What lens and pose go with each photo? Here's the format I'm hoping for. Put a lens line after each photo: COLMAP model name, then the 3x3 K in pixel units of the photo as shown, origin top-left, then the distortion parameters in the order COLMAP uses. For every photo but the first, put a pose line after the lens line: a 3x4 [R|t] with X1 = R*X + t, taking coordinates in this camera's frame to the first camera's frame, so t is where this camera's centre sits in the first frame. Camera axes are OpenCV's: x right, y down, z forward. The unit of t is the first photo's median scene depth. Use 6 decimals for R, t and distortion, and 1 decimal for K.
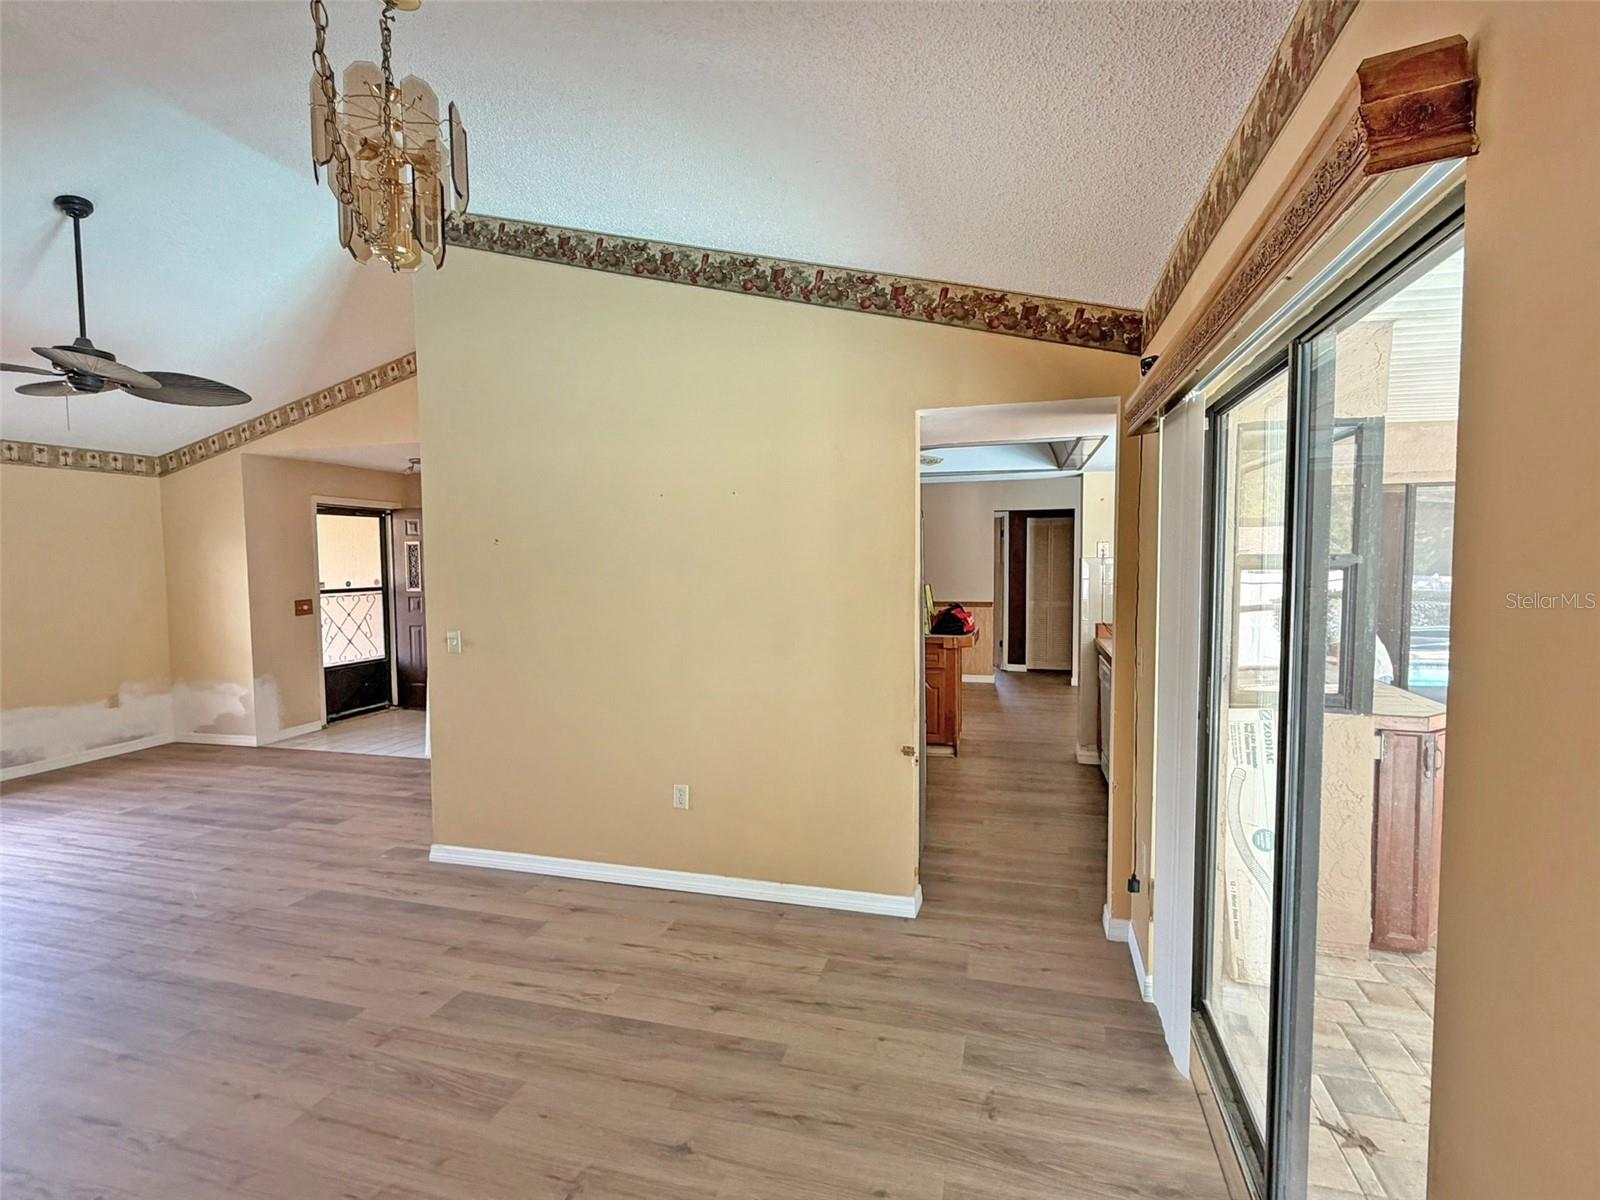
lens RADIAL K [[750.1, 0, 800.0], [0, 750.1, 600.0], [0, 0, 1]] dist [-0.002035, -0.000341]
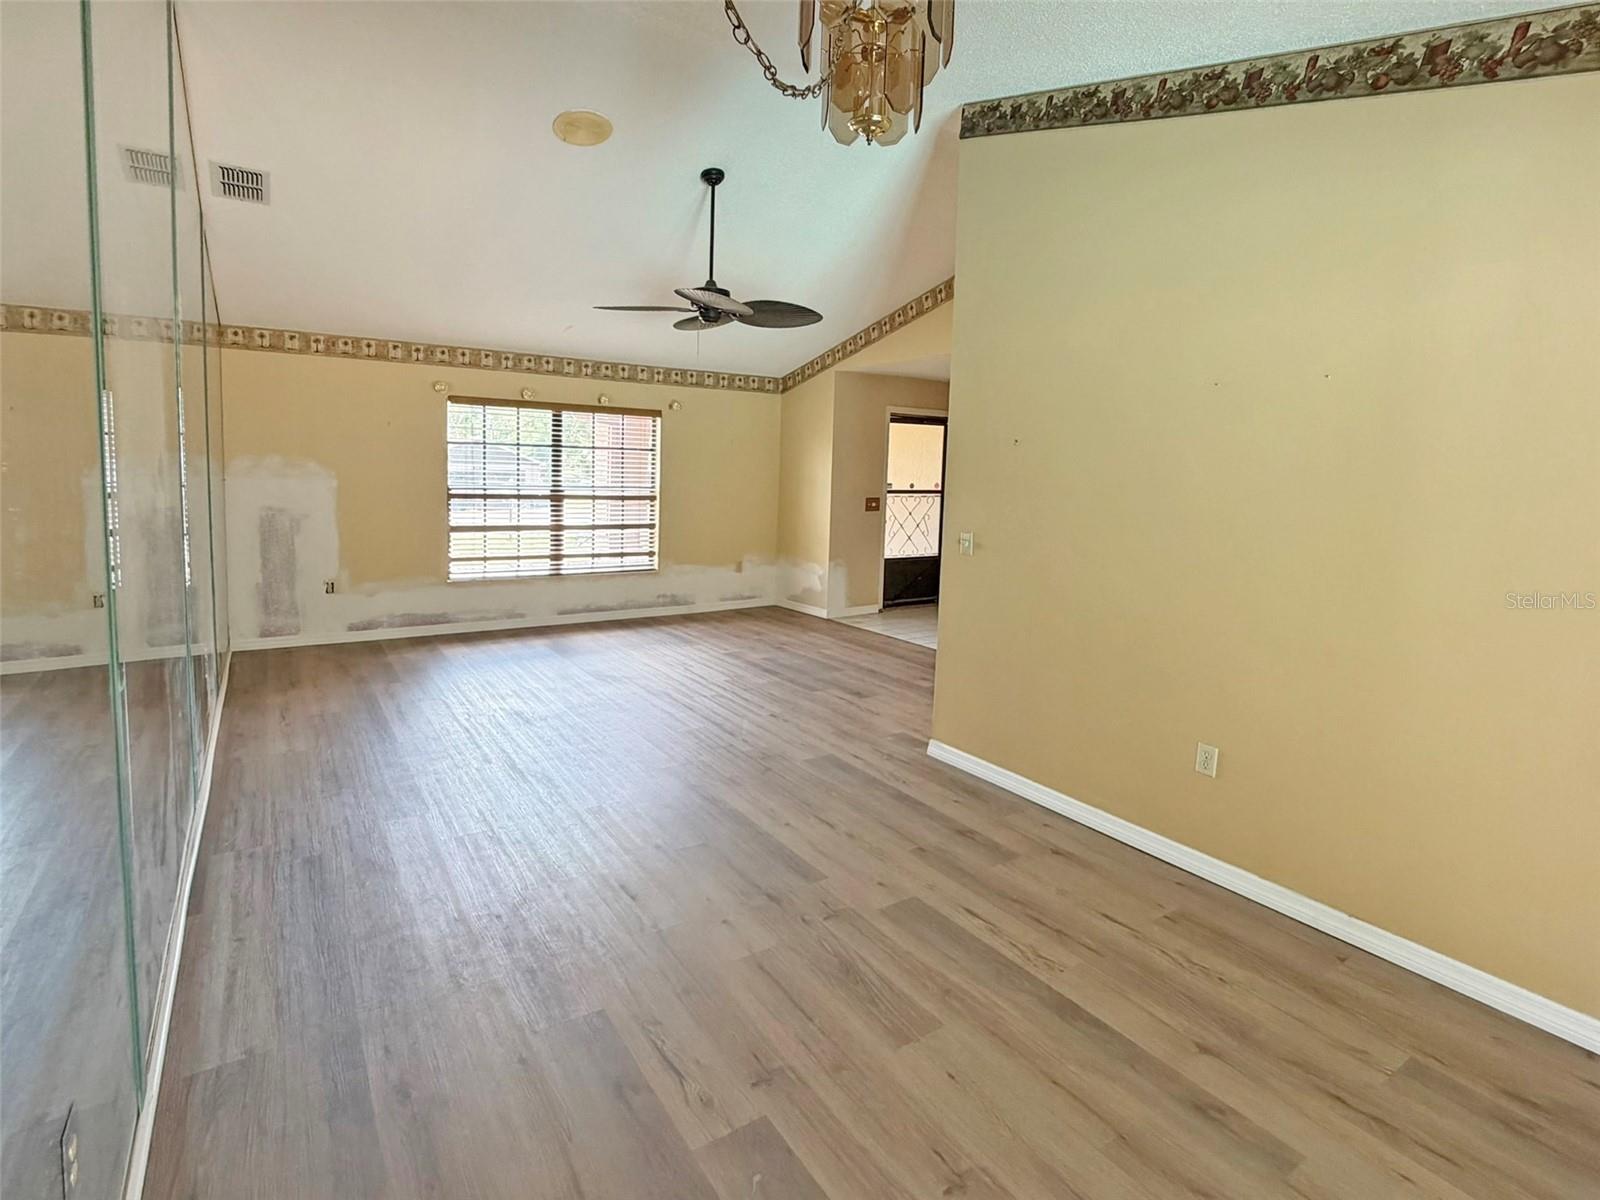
lens RADIAL K [[754.9, 0, 798.2], [0, 754.9, 538.0], [0, 0, 1]] dist [0.000956, 0.000014]
pose [[0.743963, 0.080845, -0.663312, 0.036067], [-0.058822, 0.996724, 0.055507, 0.006564], [0.665626, -0.002278, 0.746282, 0.113124]]
